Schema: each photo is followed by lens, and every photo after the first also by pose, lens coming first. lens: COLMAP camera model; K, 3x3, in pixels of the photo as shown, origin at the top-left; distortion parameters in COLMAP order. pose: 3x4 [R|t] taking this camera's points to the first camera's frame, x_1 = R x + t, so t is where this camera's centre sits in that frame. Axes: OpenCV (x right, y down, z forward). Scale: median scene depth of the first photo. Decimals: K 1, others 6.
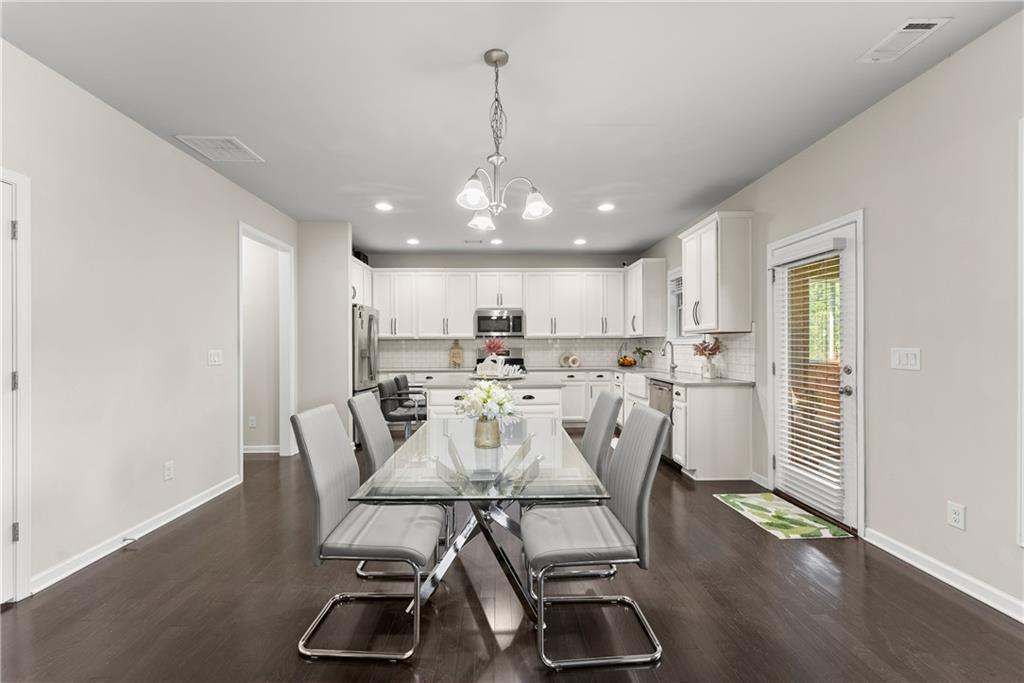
lens RADIAL K [[417.0, 0, 511.6], [0, 417.0, 326.6], [0, 0, 1]] dist [-0.000810, -0.000130]
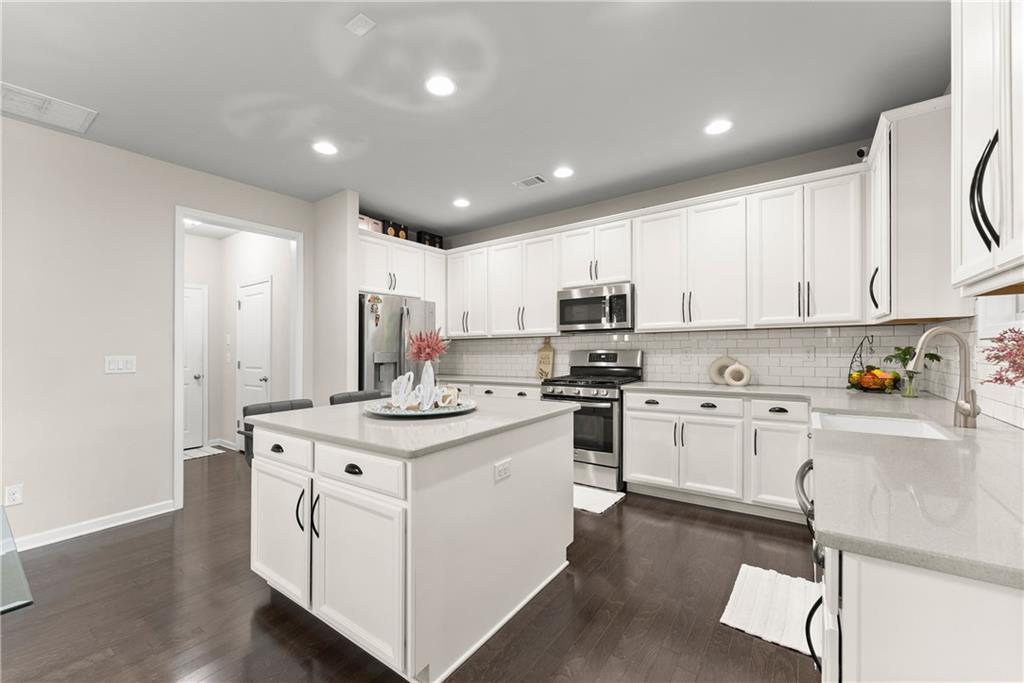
lens RADIAL K [[409.0, 0, 512.0], [0, 409.0, 341.5], [0, 0, 1]] dist [-0.001983, -0.000225]
pose [[0.790061, -0.015557, -0.612830, 0.244411], [0.039619, 0.998884, 0.025720, 0.019413], [0.611746, -0.044600, 0.789796, 0.447384]]
